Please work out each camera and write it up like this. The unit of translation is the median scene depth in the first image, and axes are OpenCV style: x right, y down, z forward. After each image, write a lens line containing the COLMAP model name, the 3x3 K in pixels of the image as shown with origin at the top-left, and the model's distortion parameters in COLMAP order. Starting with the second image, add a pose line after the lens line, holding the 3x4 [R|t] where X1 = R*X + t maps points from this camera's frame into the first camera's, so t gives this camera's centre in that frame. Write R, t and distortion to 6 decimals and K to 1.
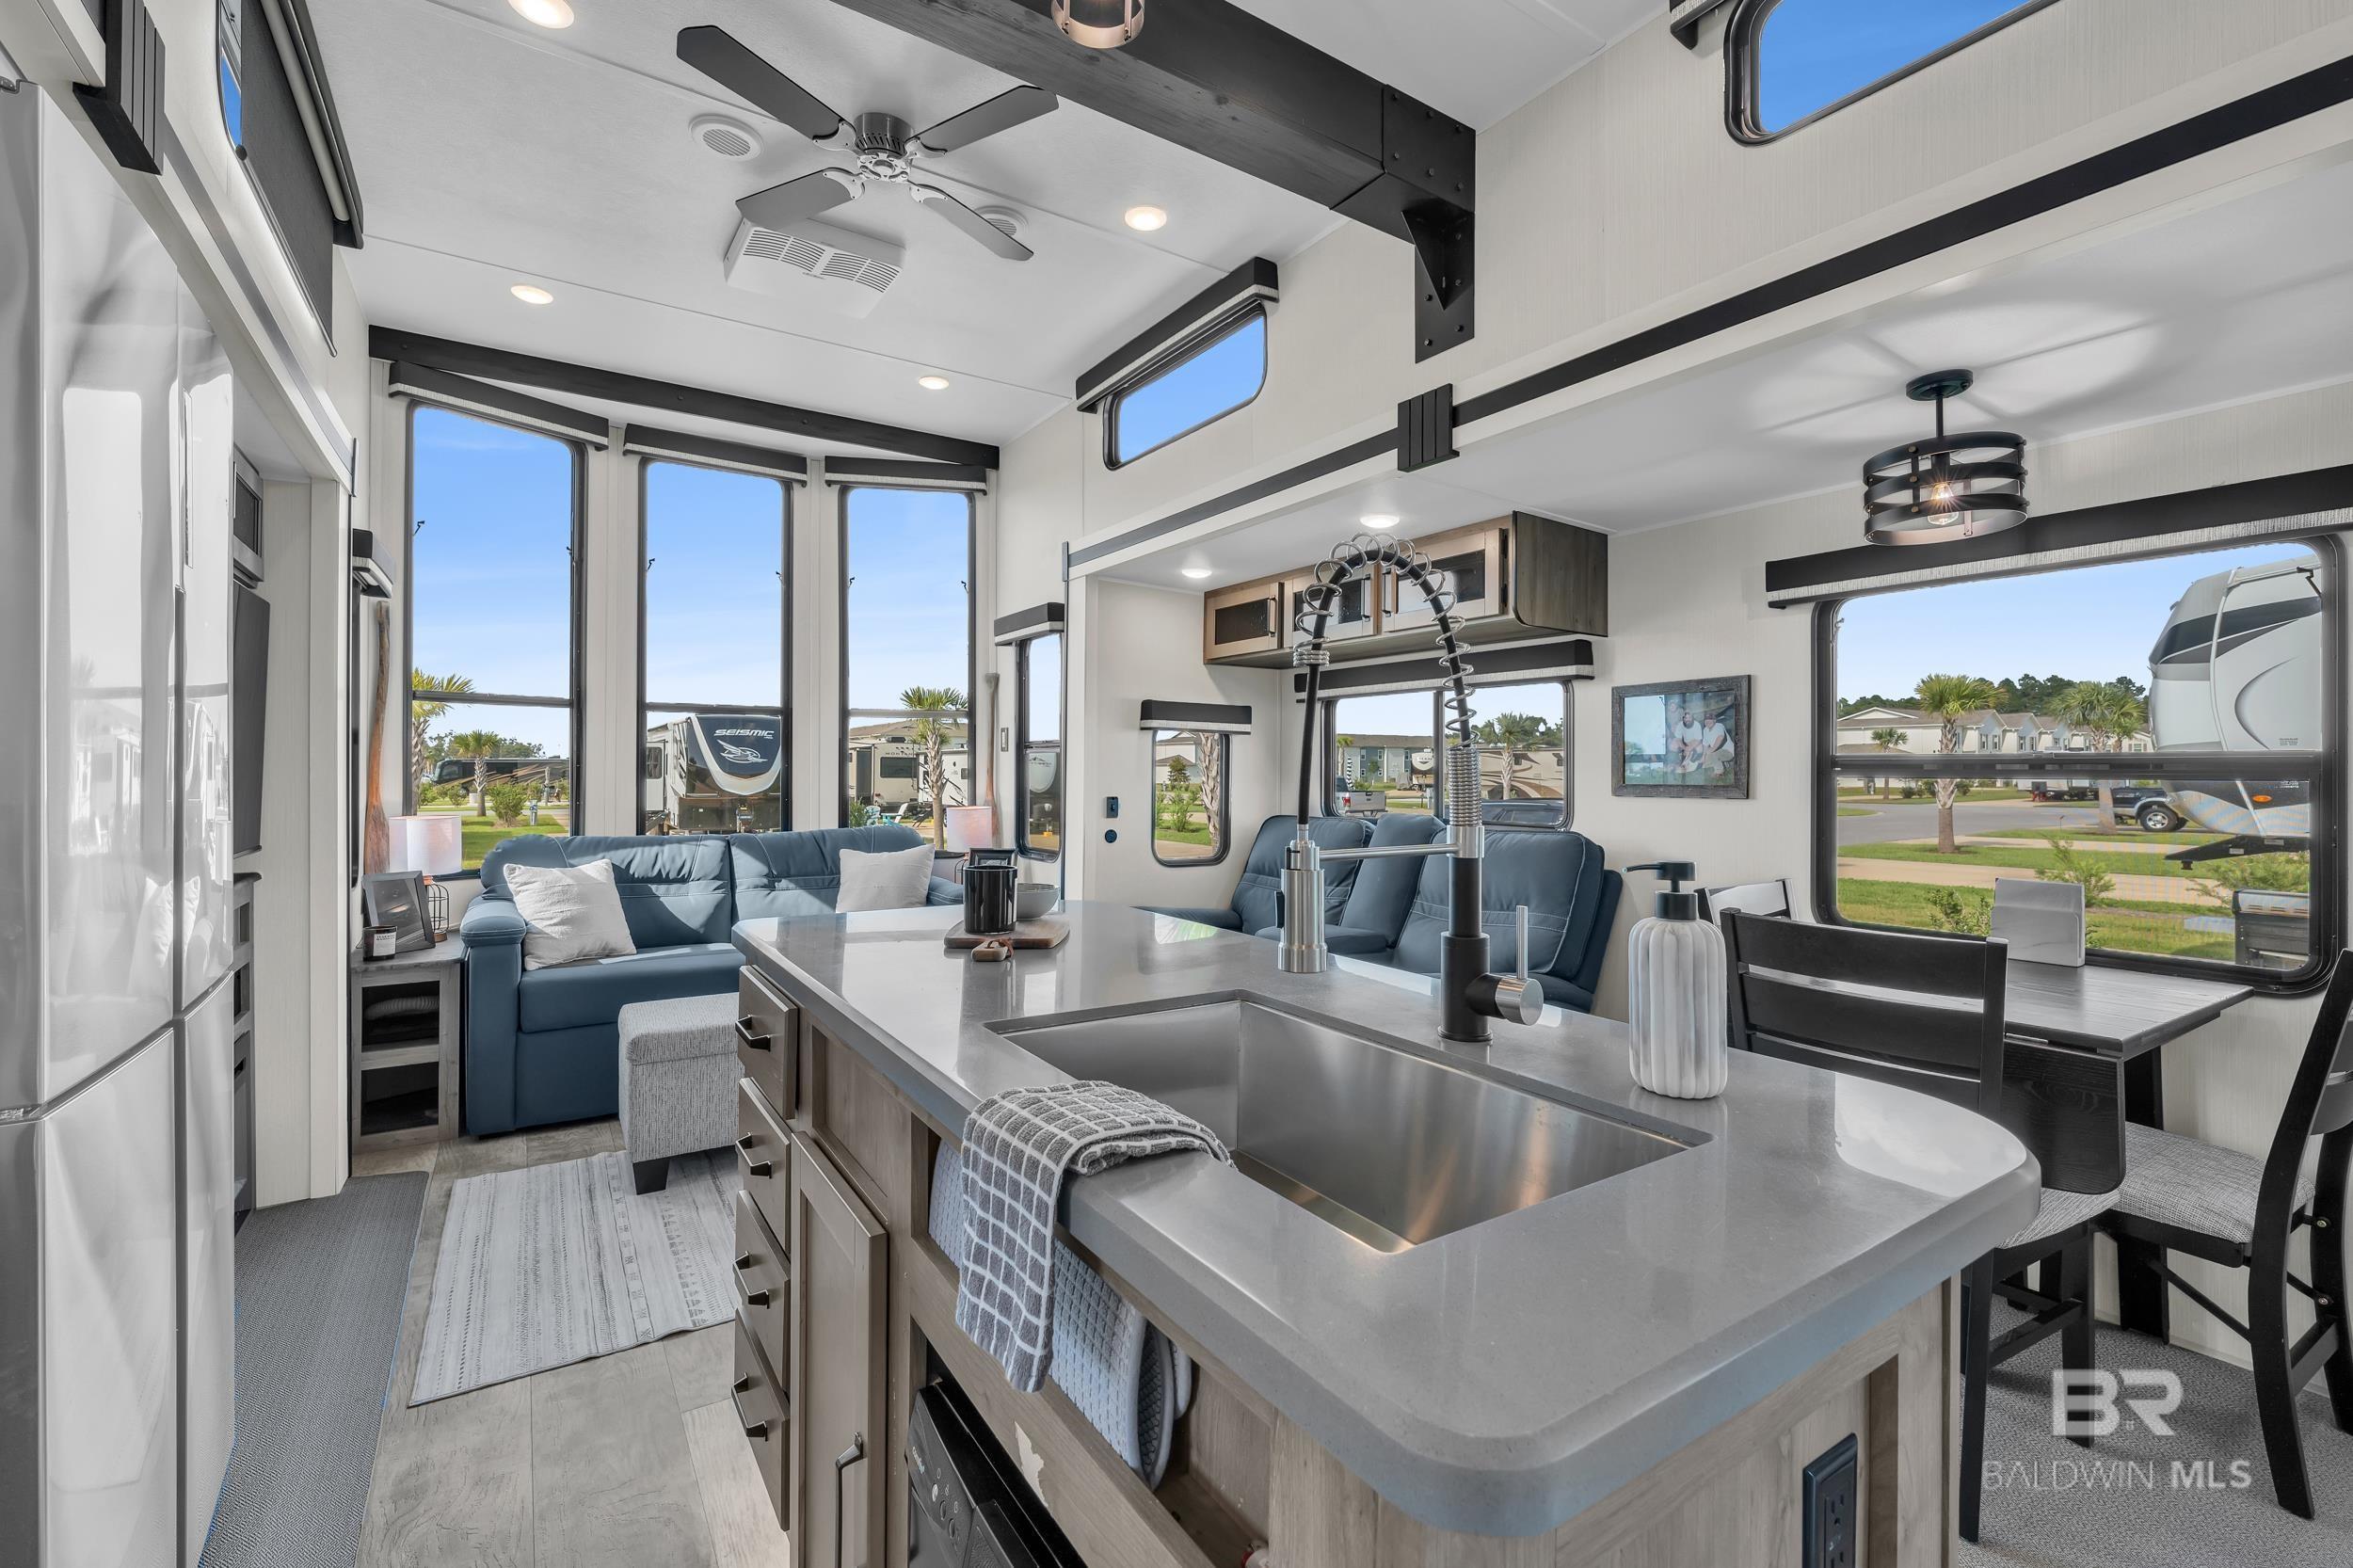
lens RADIAL K [[996.0, 0, 1174.2], [0, 996.0, 770.3], [0, 0, 1]] dist [0.002246, 0.000265]
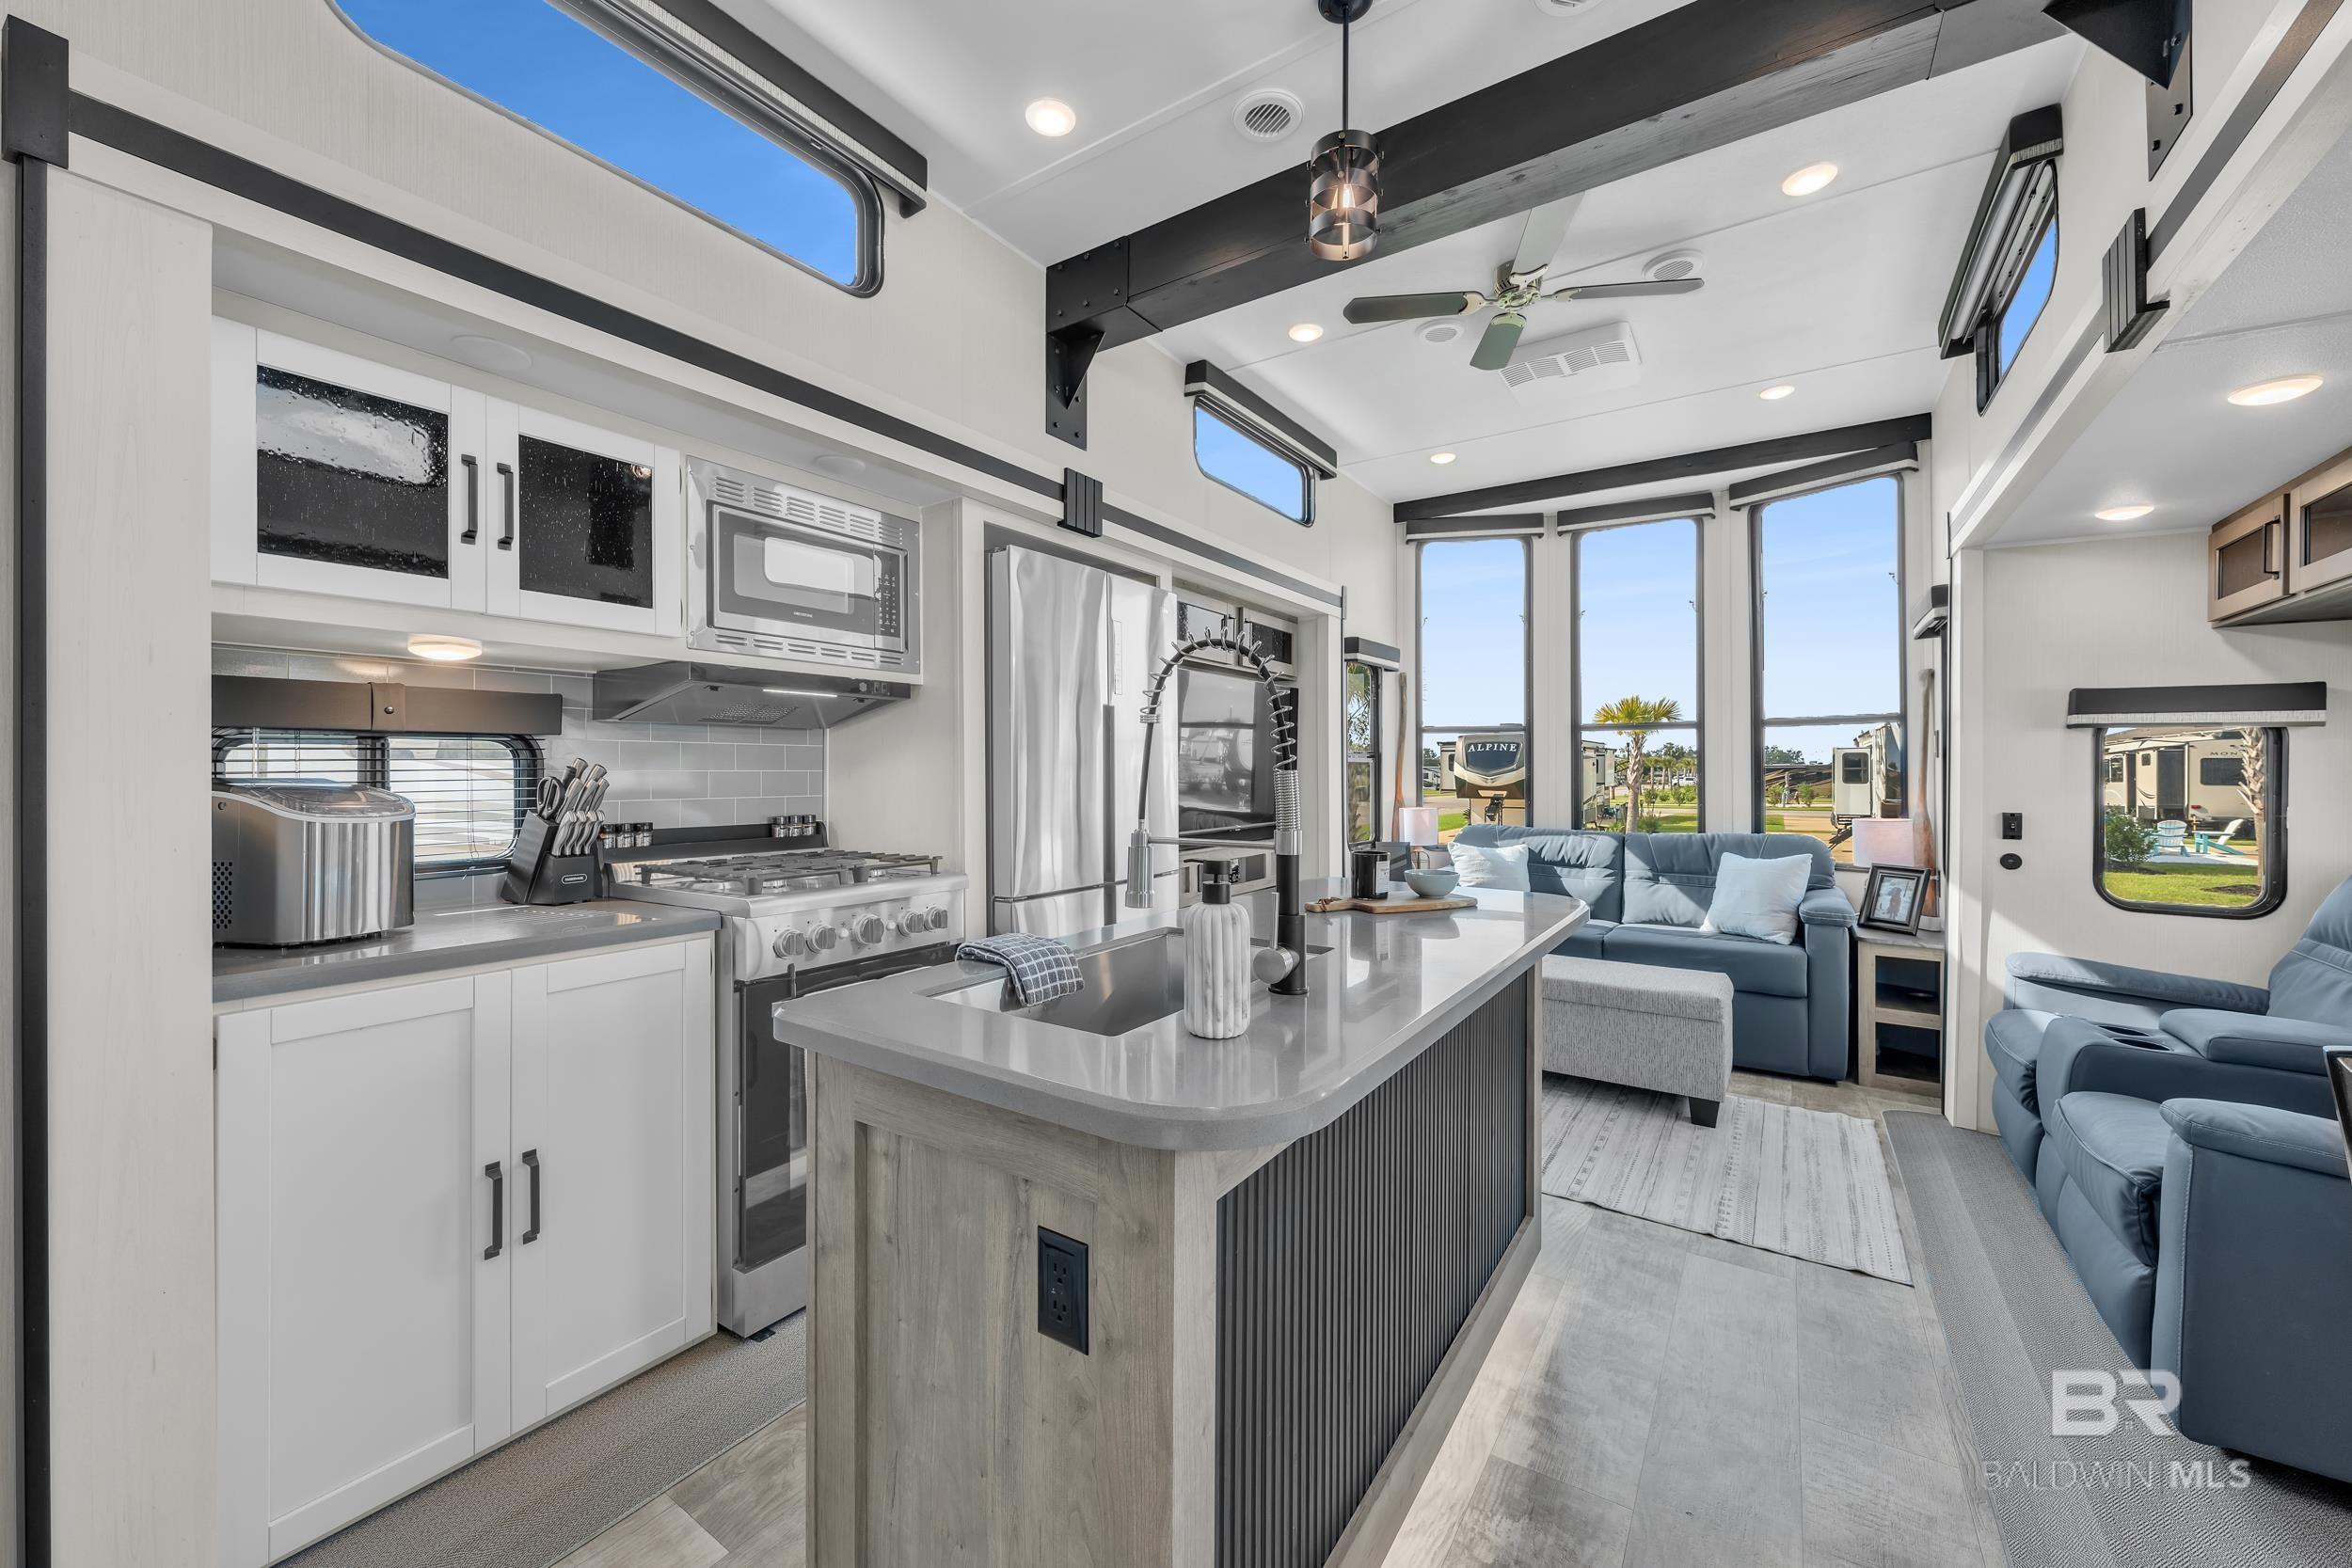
lens RADIAL K [[889.5, 0, 1219.5], [0, 889.5, 753.4], [0, 0, 1]] dist [0.028519, 0.000134]
pose [[0.431418, -0.021745, -0.901890, 0.317167], [0.000320, 0.999713, -0.023951, -0.004360], [0.902152, 0.010044, 0.431301, 0.102249]]
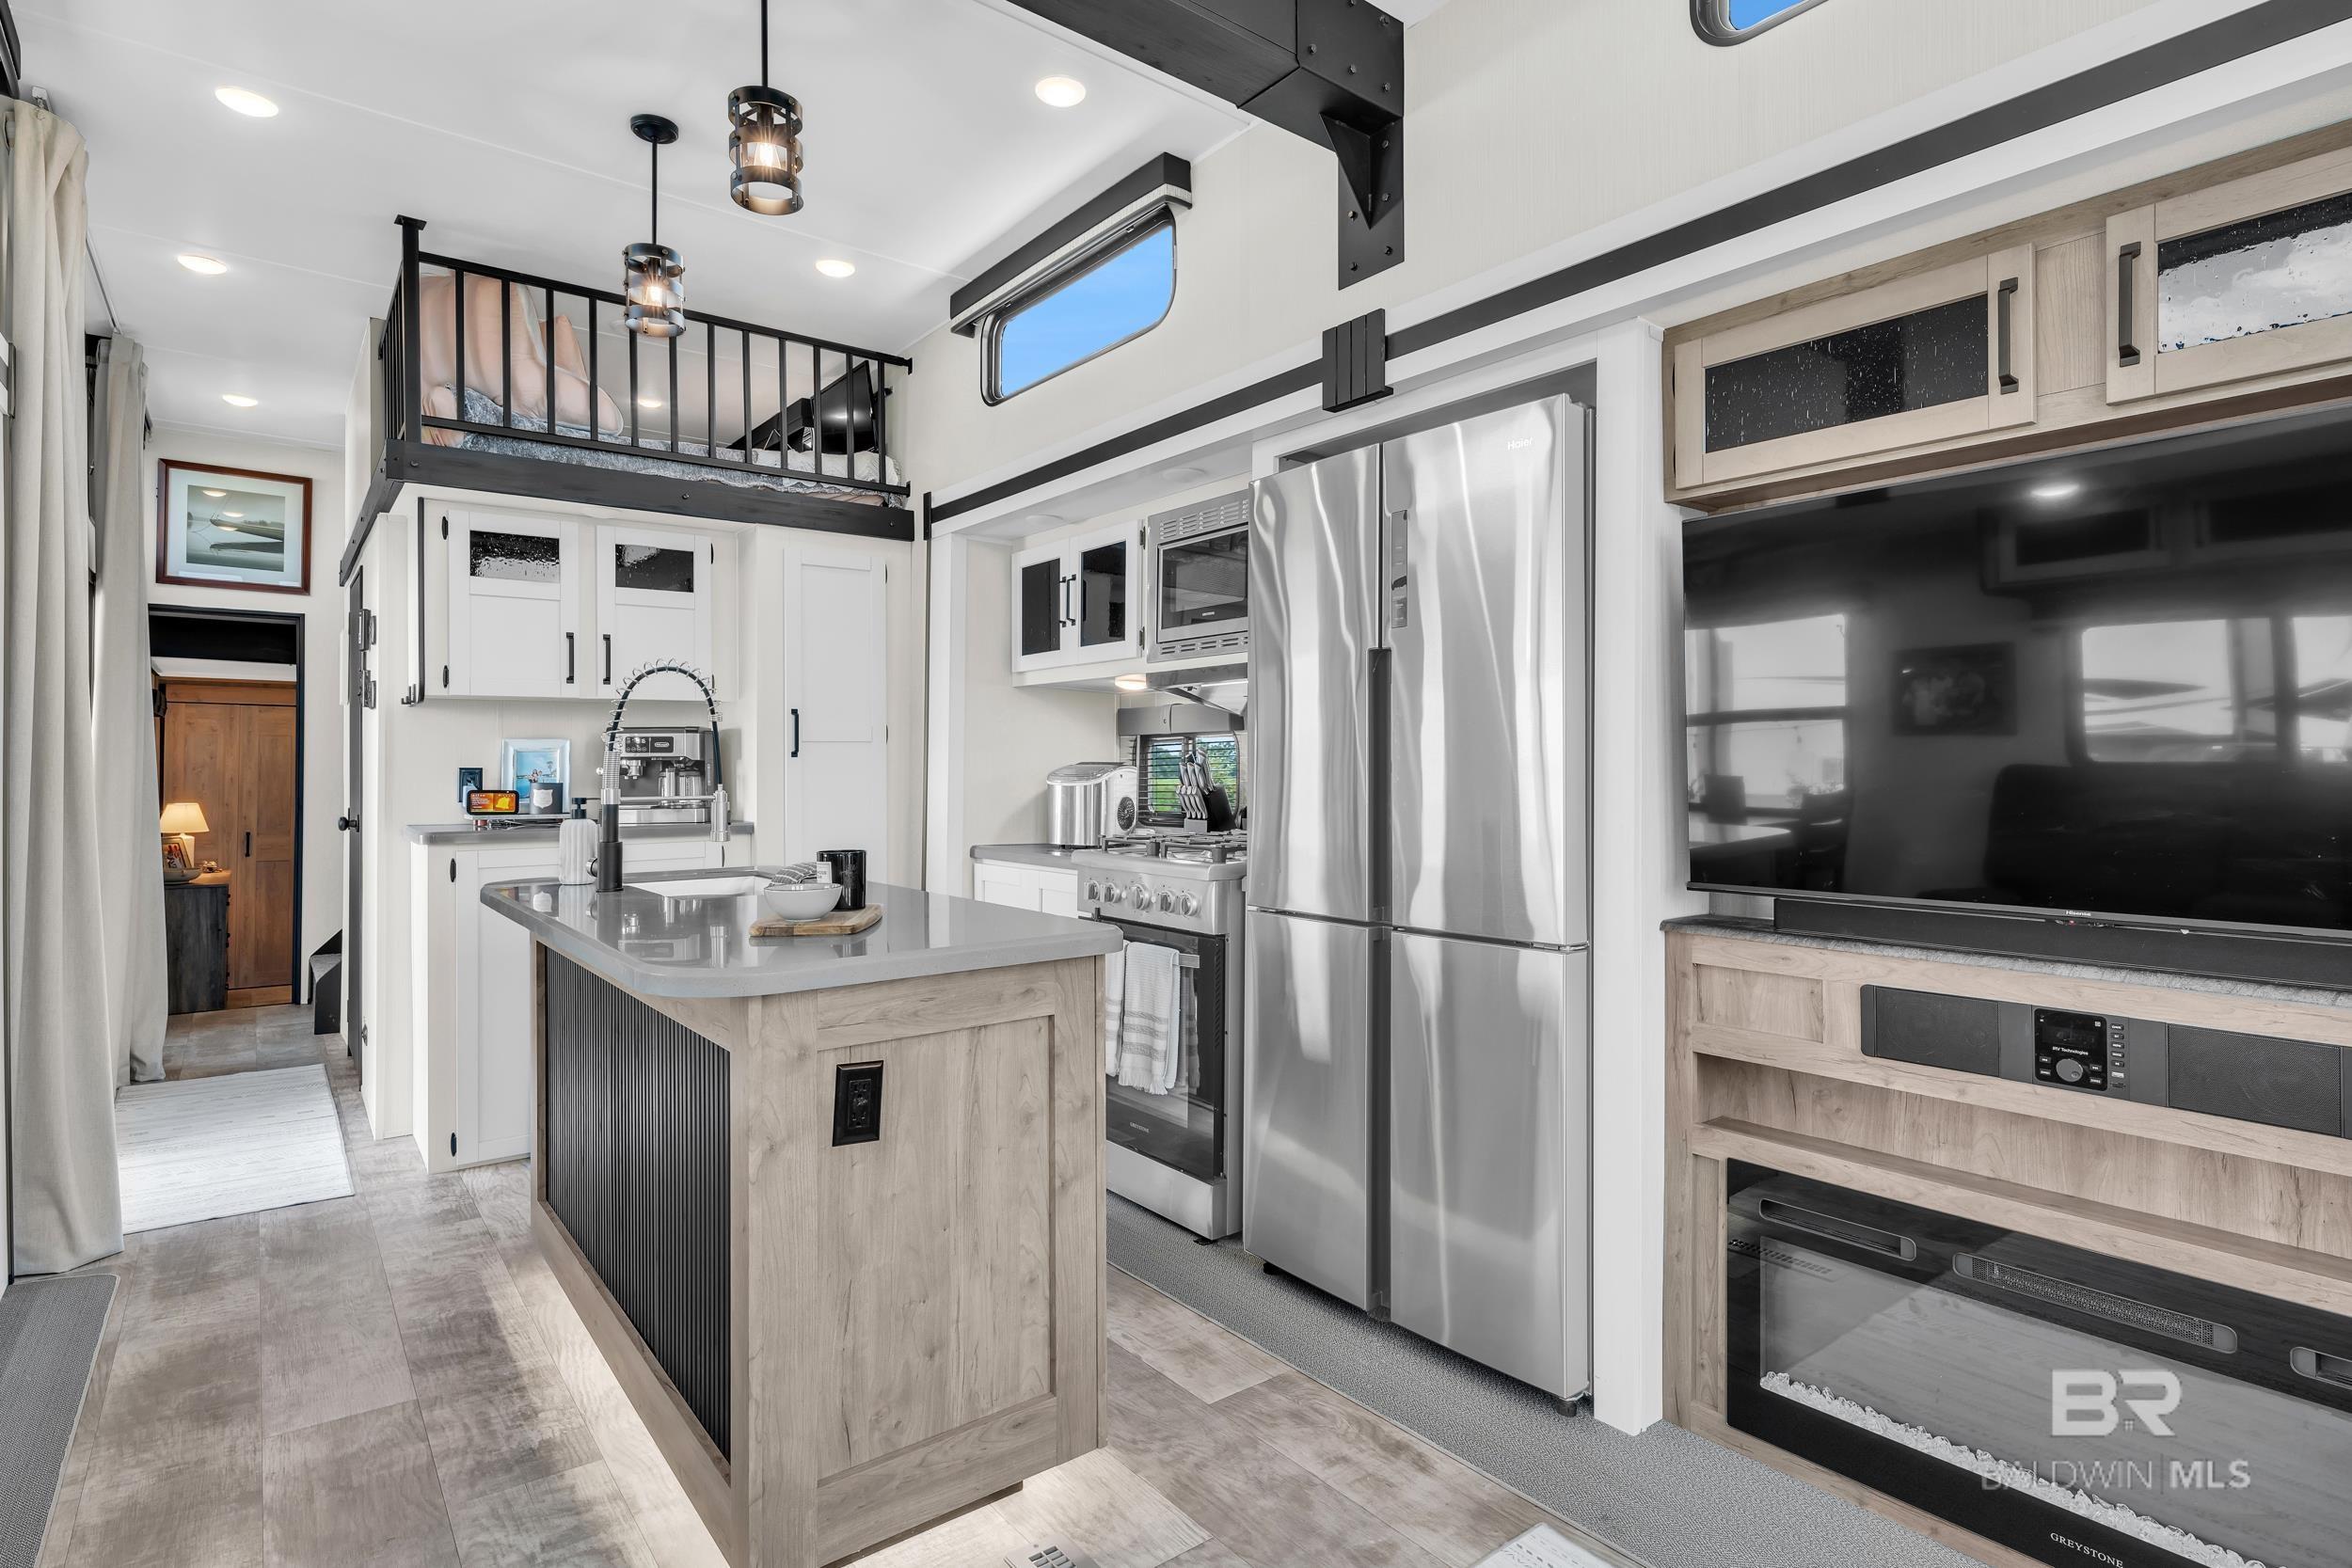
lens RADIAL K [[1194.6, 0, 1188.7], [0, 1194.6, 758.0], [0, 0, 1]] dist [0.001798, 0.000152]
pose [[-0.994713, -0.007197, -0.102446, -0.165261], [-0.006463, 0.999951, -0.007495, 0.001349], [0.102495, -0.006793, -0.994710, 0.874184]]
